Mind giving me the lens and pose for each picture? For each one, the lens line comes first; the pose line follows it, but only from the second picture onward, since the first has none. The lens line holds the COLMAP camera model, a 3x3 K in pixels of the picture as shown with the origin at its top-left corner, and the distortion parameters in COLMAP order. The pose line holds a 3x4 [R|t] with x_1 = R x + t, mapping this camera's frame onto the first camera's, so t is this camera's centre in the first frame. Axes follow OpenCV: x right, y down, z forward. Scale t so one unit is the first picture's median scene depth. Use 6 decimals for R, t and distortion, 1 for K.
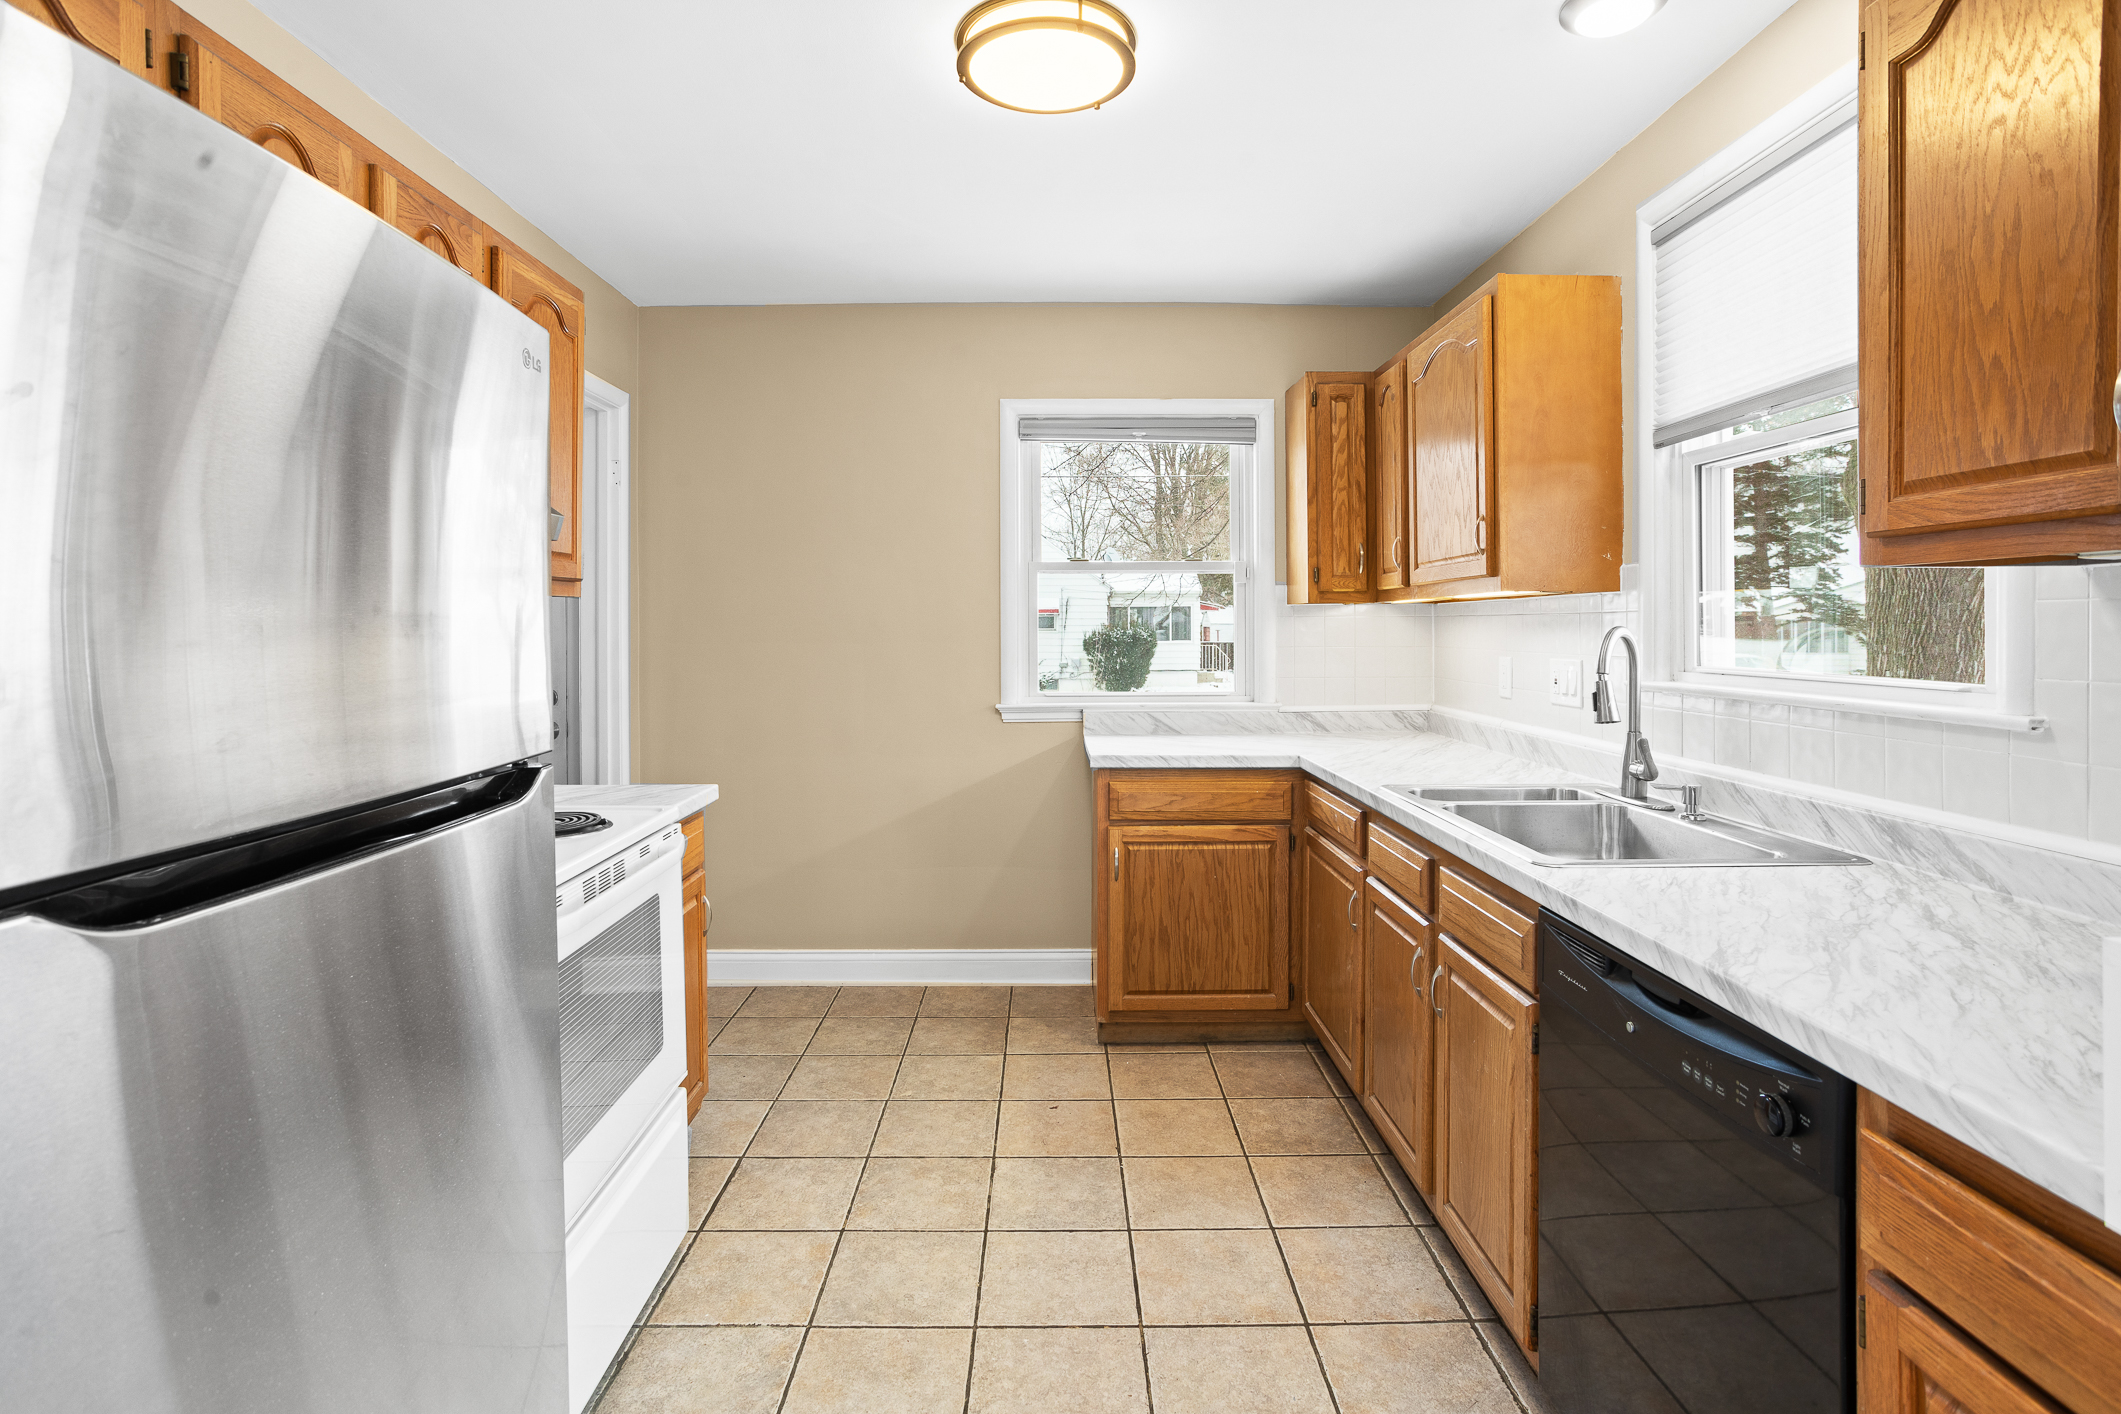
lens RADIAL K [[1045.6, 0, 1076.0], [0, 1045.6, 637.6], [0, 0, 1]] dist [-0.046979, 0.037803]
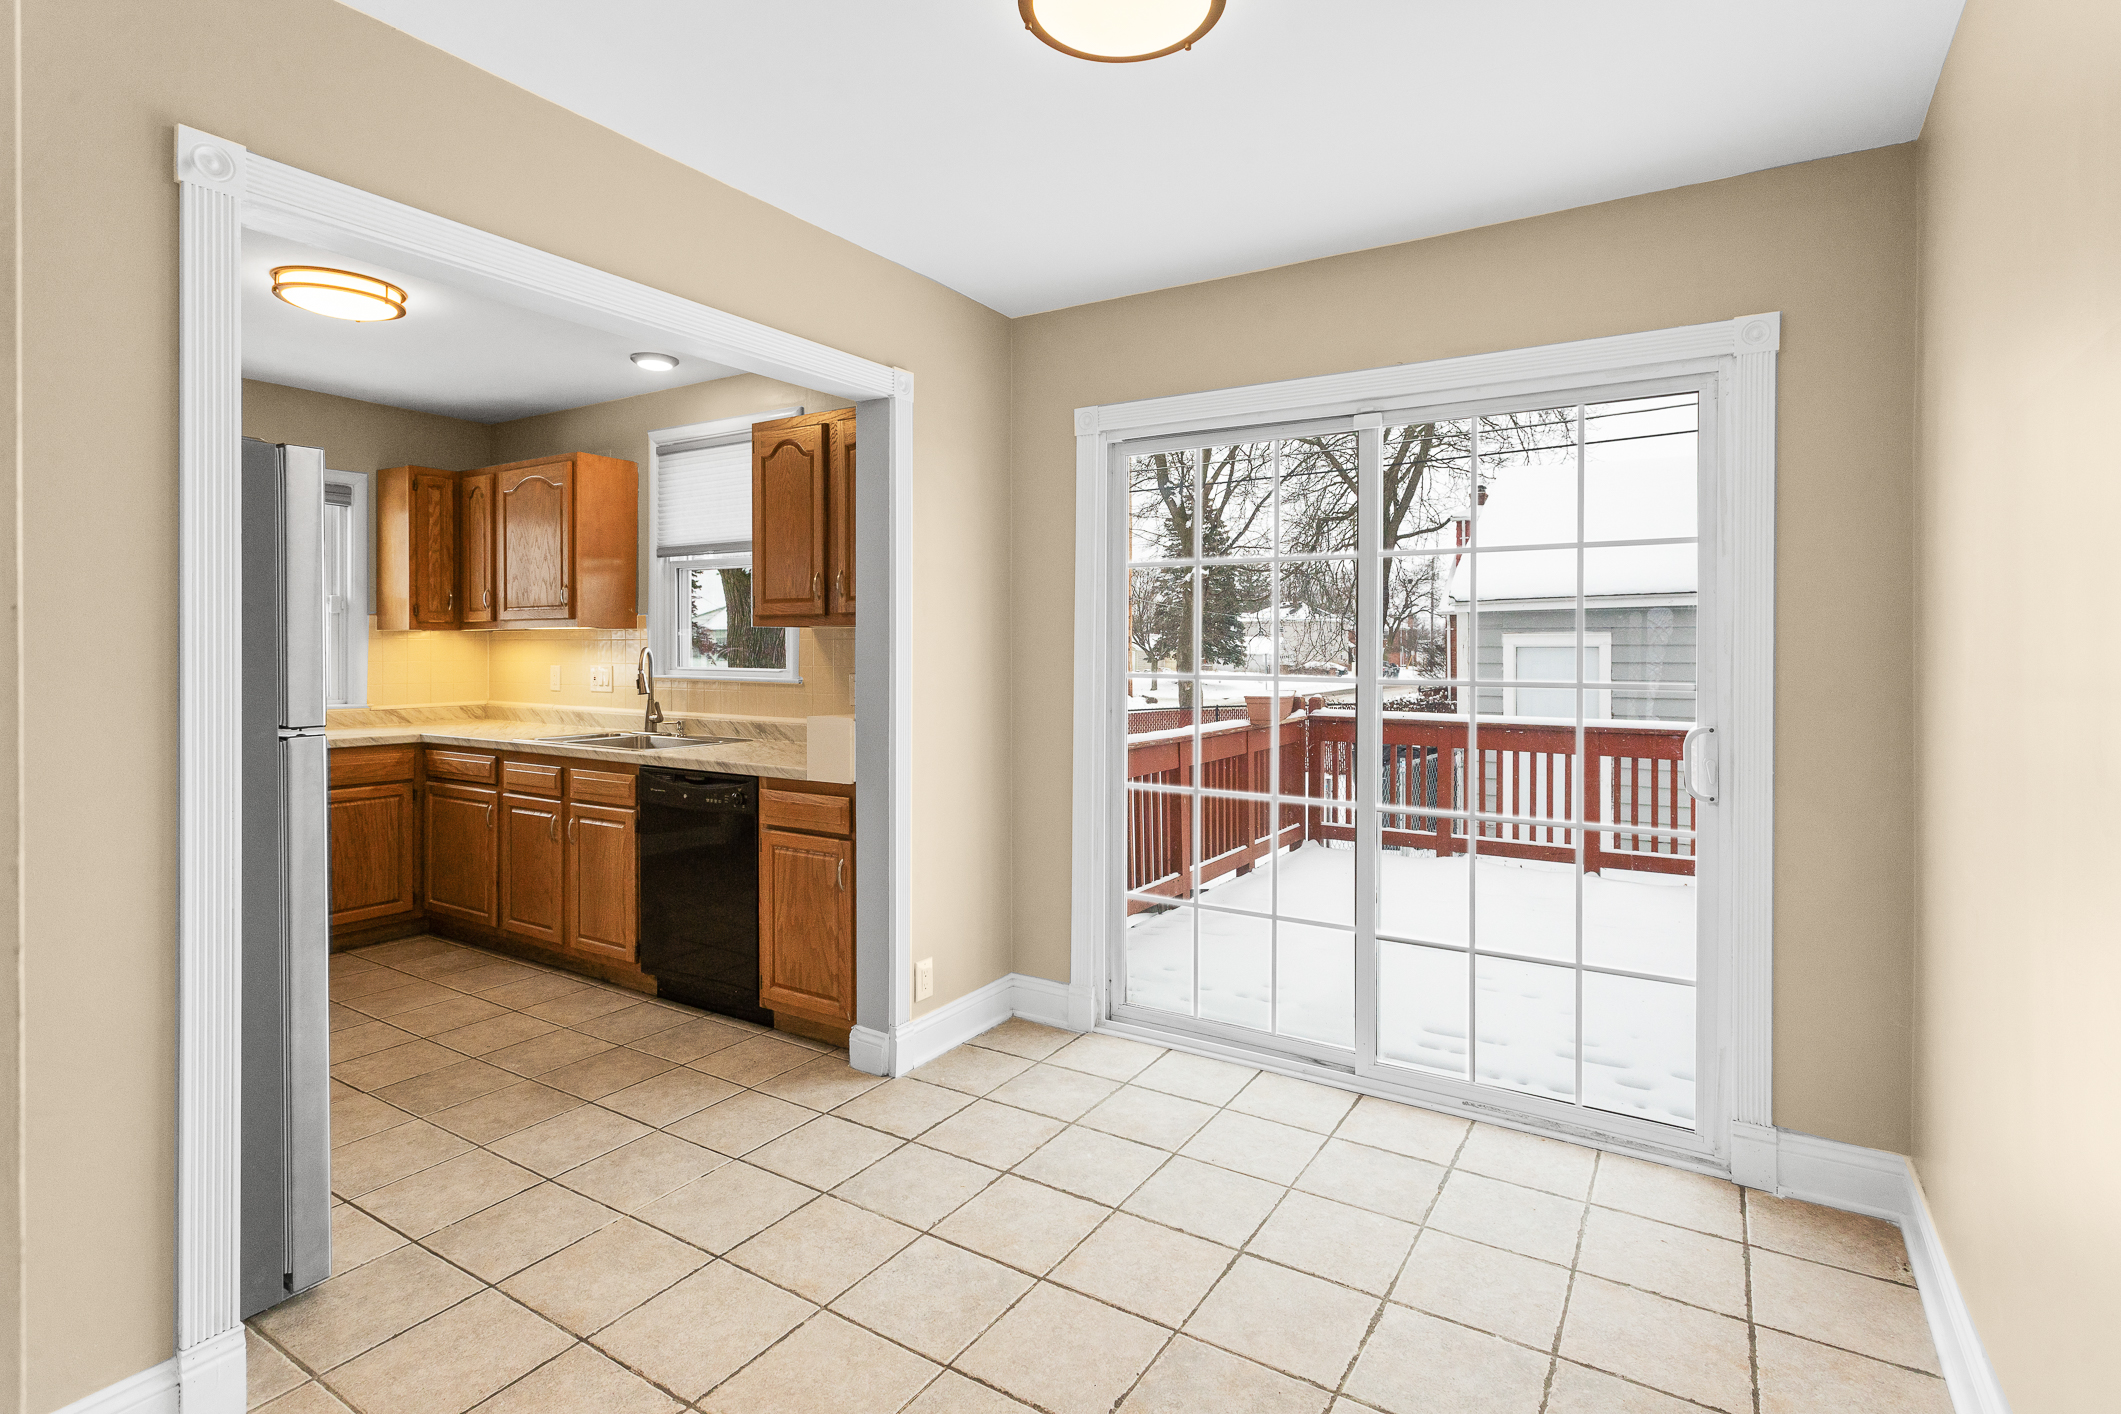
lens RADIAL K [[1045.6, 0, 1076.0], [0, 1045.6, 637.6], [0, 0, 1]] dist [-0.046979, 0.037803]
pose [[0.544737, 0.011403, 0.838529, -0.622396], [0.005269, 0.999841, -0.017020, 0.008213], [-0.838590, 0.013690, 0.544591, -0.701362]]
